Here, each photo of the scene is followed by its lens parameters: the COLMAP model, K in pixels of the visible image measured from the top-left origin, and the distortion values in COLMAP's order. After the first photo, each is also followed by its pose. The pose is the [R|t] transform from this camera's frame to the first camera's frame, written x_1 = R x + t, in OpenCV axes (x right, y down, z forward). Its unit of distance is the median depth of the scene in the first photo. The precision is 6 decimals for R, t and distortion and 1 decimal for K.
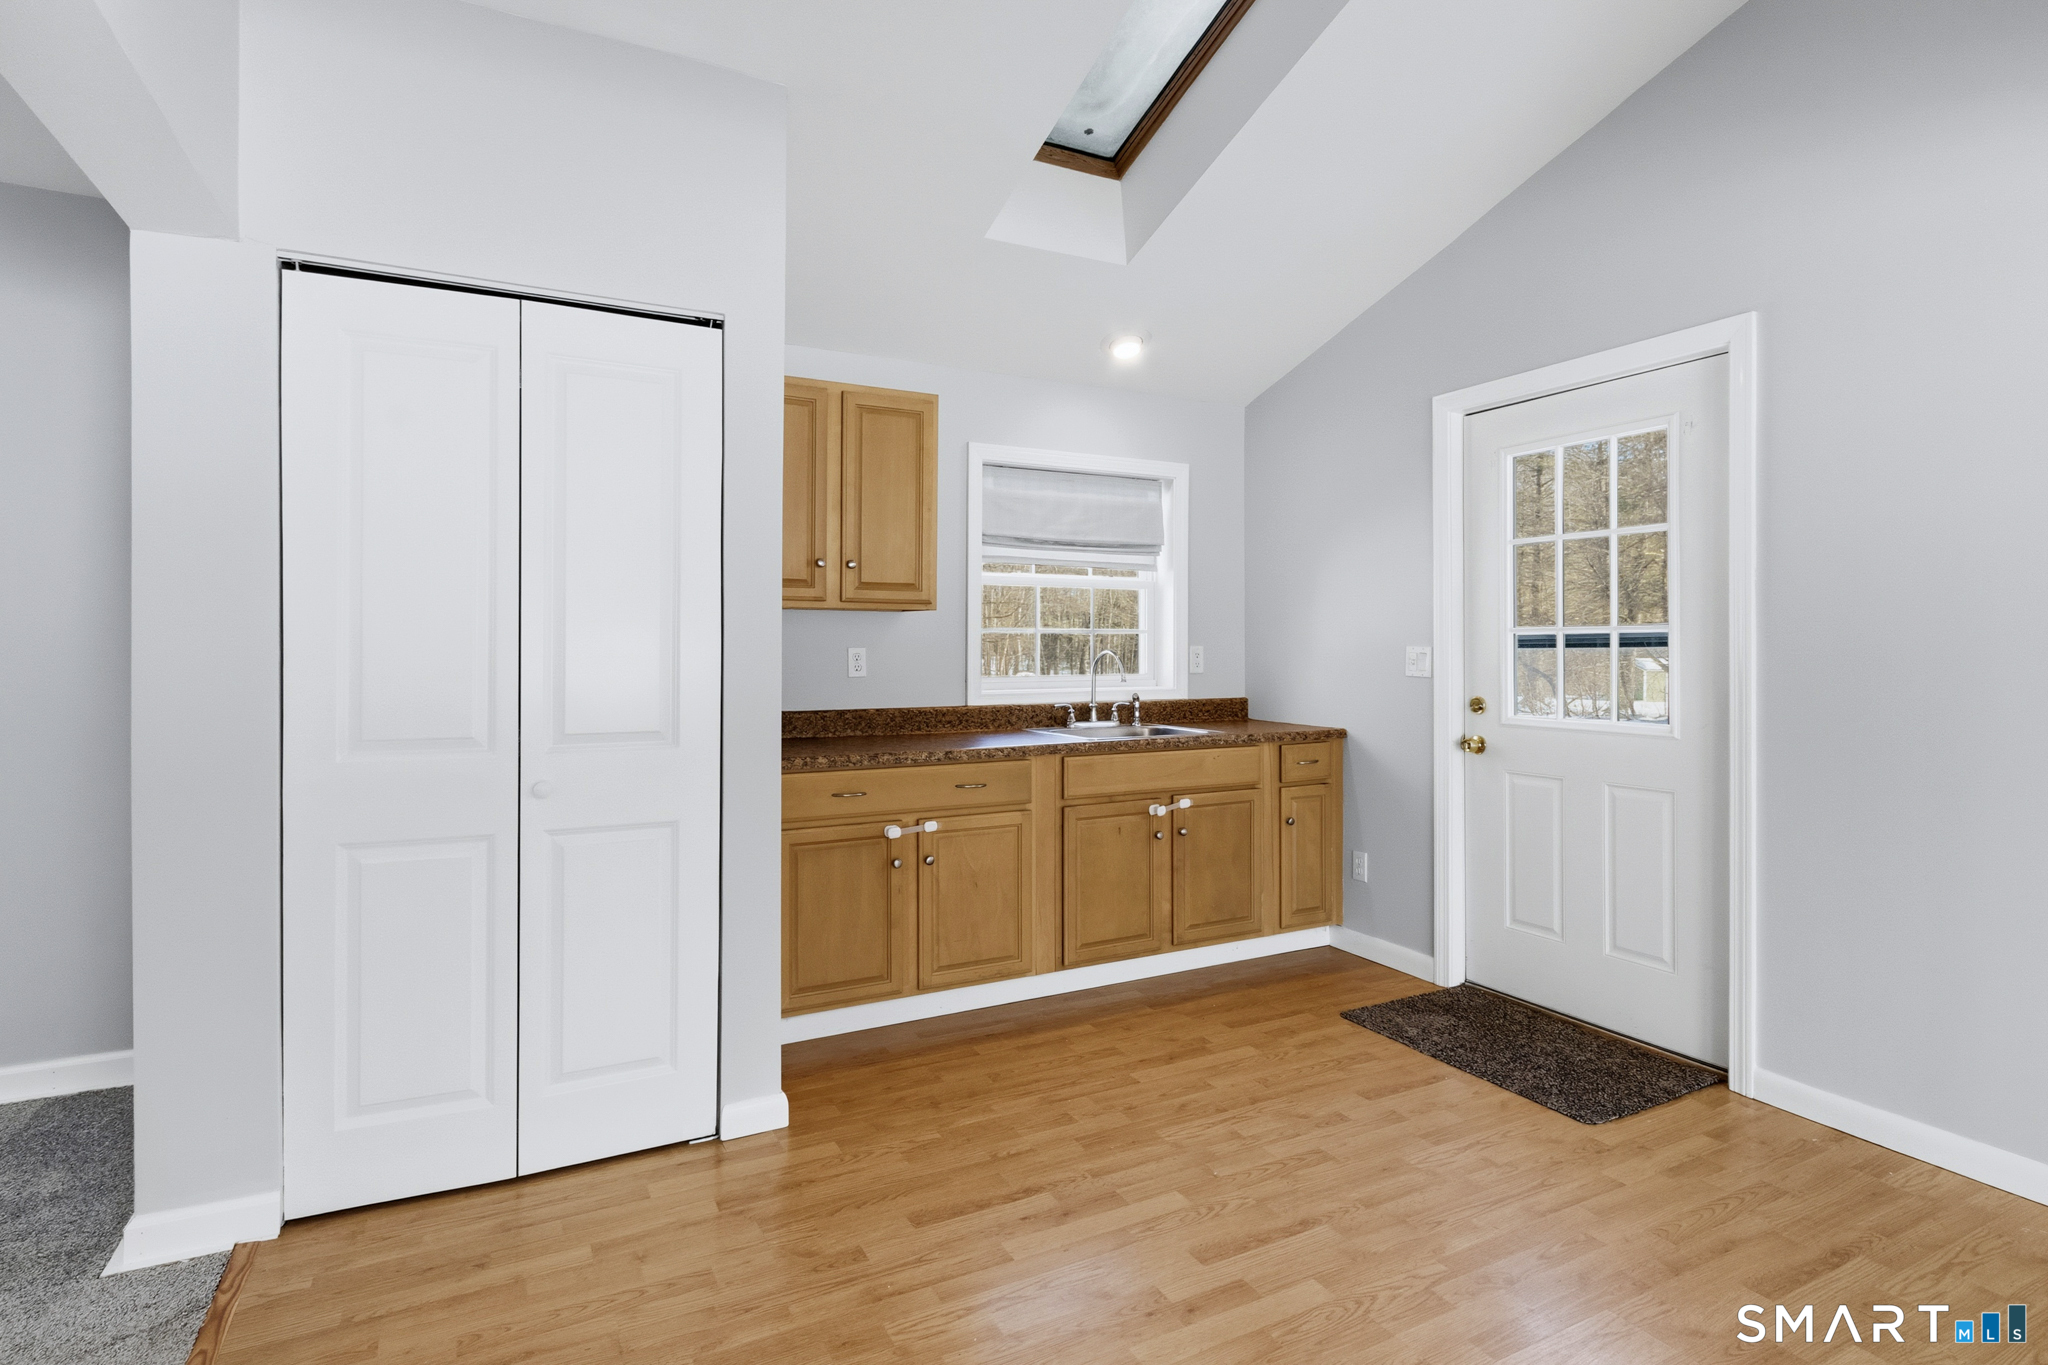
lens RADIAL K [[1035.4, 0, 1026.6], [0, 1035.4, 647.1], [0, 0, 1]] dist [0.000312, 0.000008]
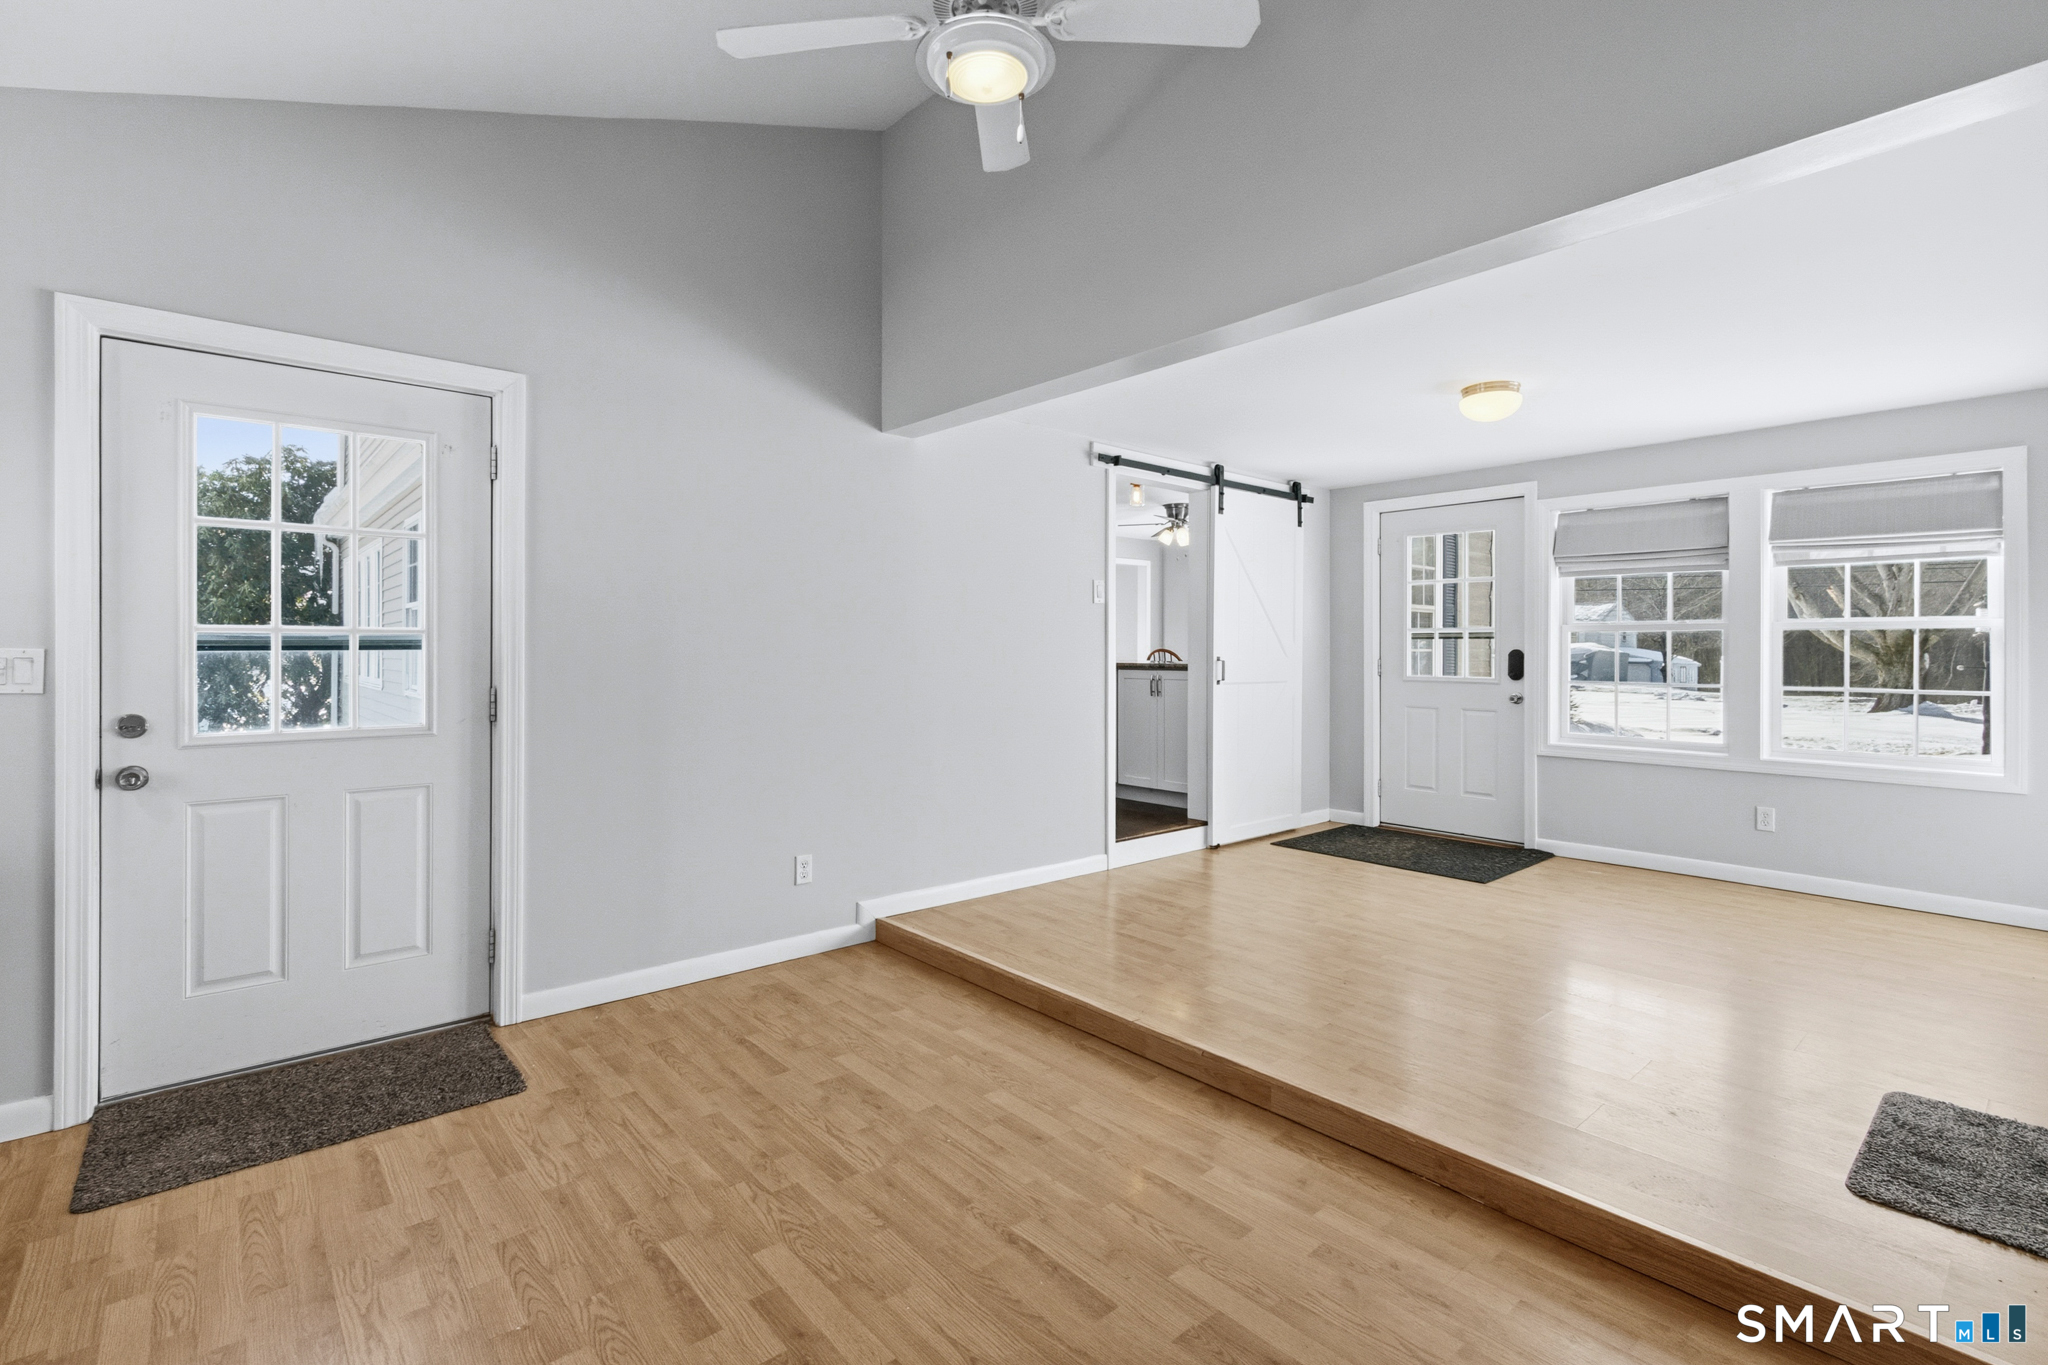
lens RADIAL K [[939.8, 0, 1028.6], [0, 939.8, 647.3], [0, 0, 1]] dist [0.003568, -0.000429]
pose [[-0.238607, 0.002531, 0.971113, -0.409223], [-0.002653, 0.999991, -0.003258, -0.001464], [-0.971113, -0.003354, -0.238598, 0.546543]]
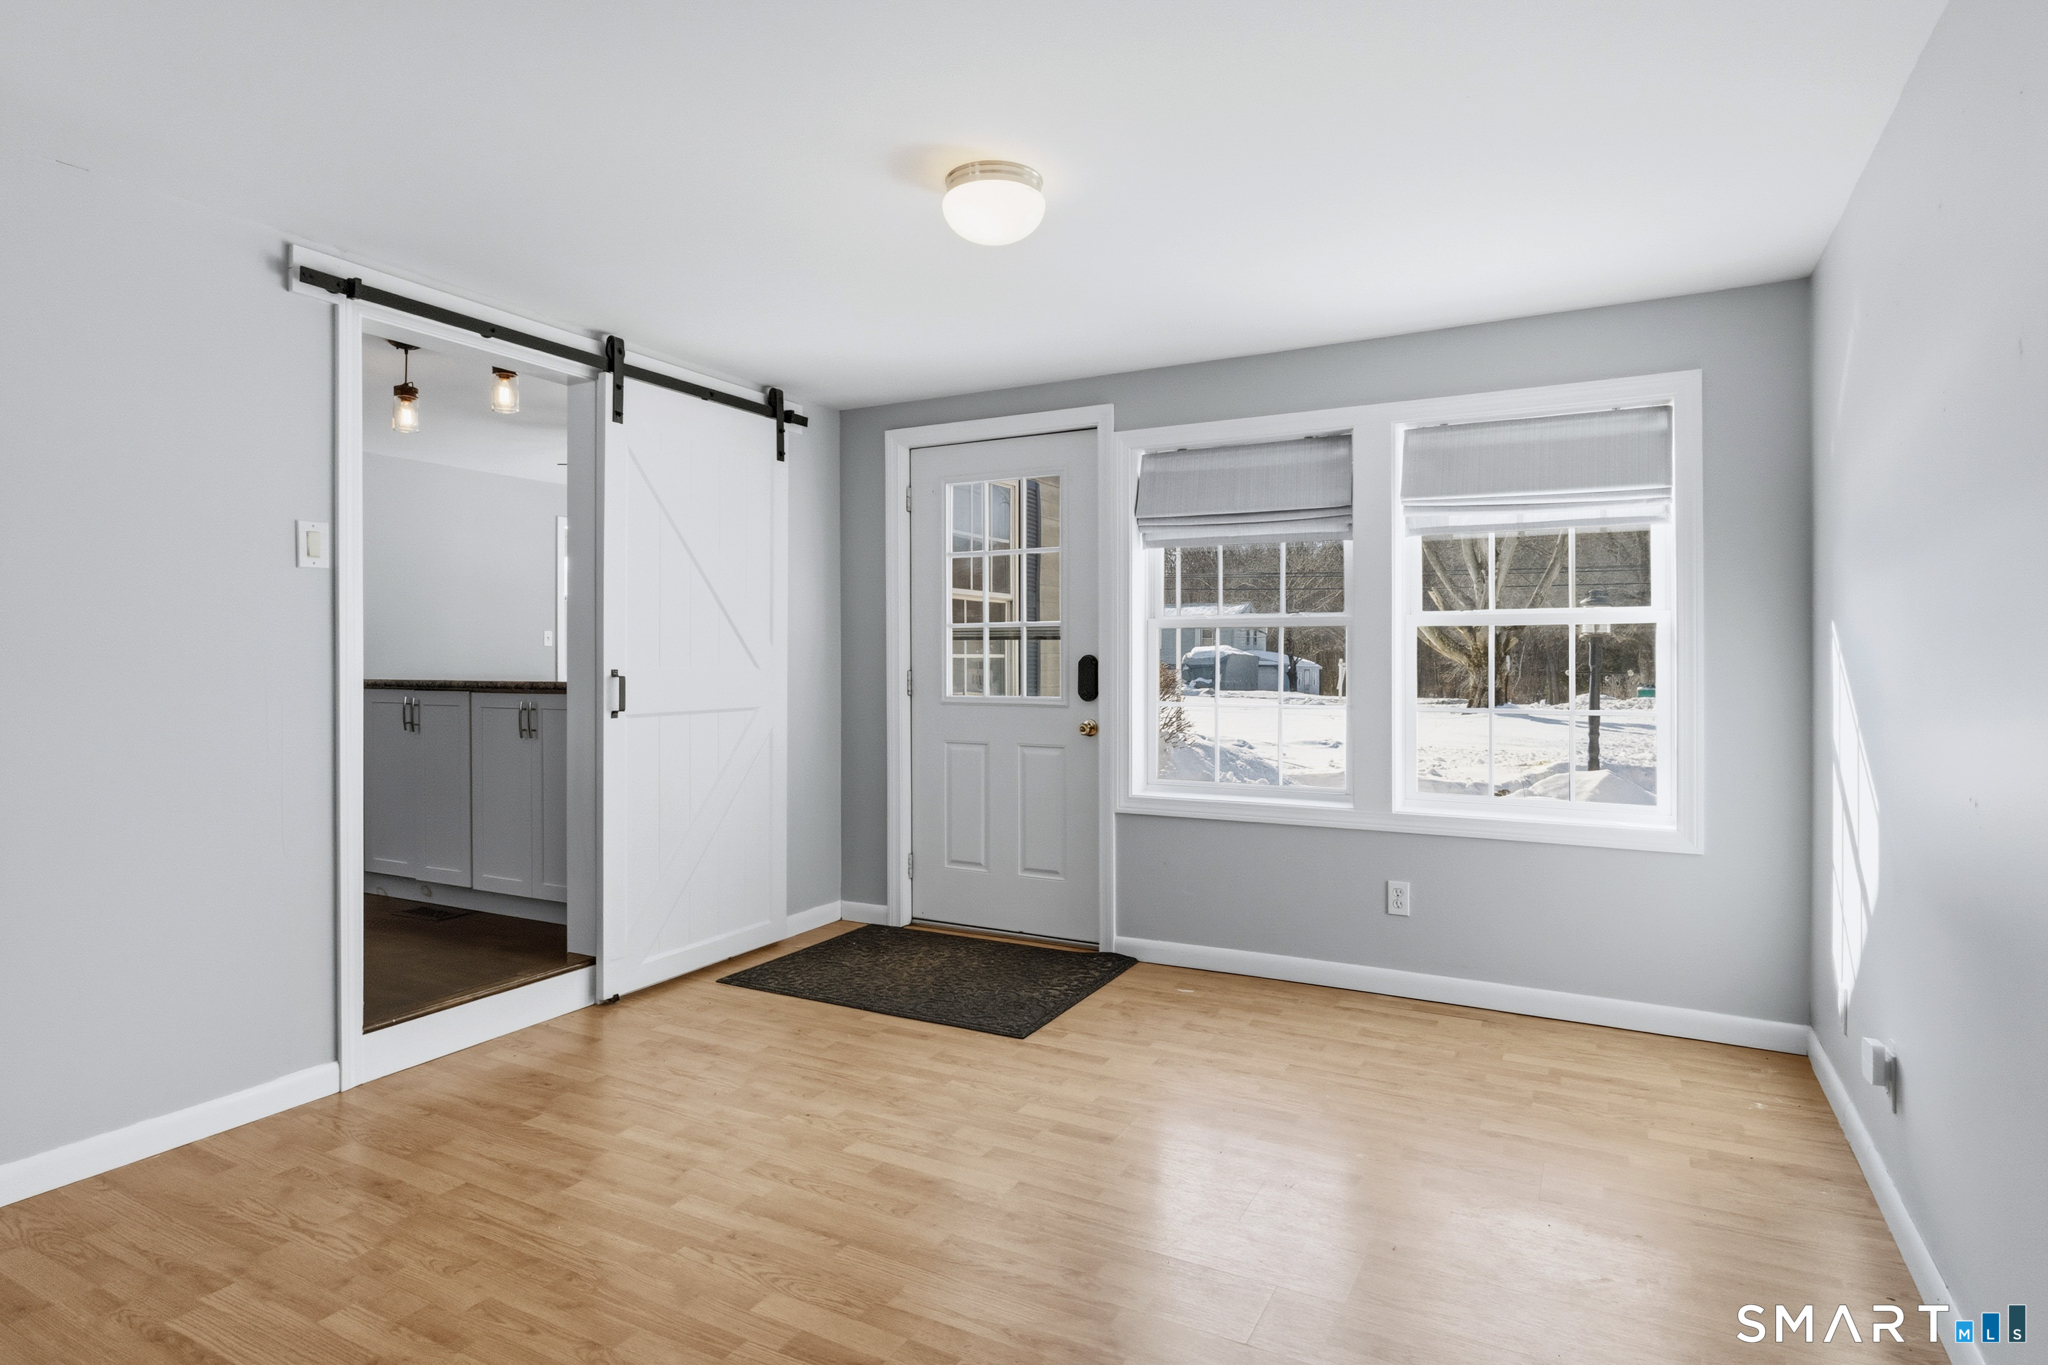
lens RADIAL K [[1095.8, 0, 1025.2], [0, 1095.8, 651.5], [0, 0, 1]] dist [0.004751, 0.000501]
pose [[-0.561939, 0.004091, 0.827169, -0.060200], [0.002431, 0.999992, -0.003294, -0.005100], [-0.827175, 0.000160, -0.561944, 0.136336]]
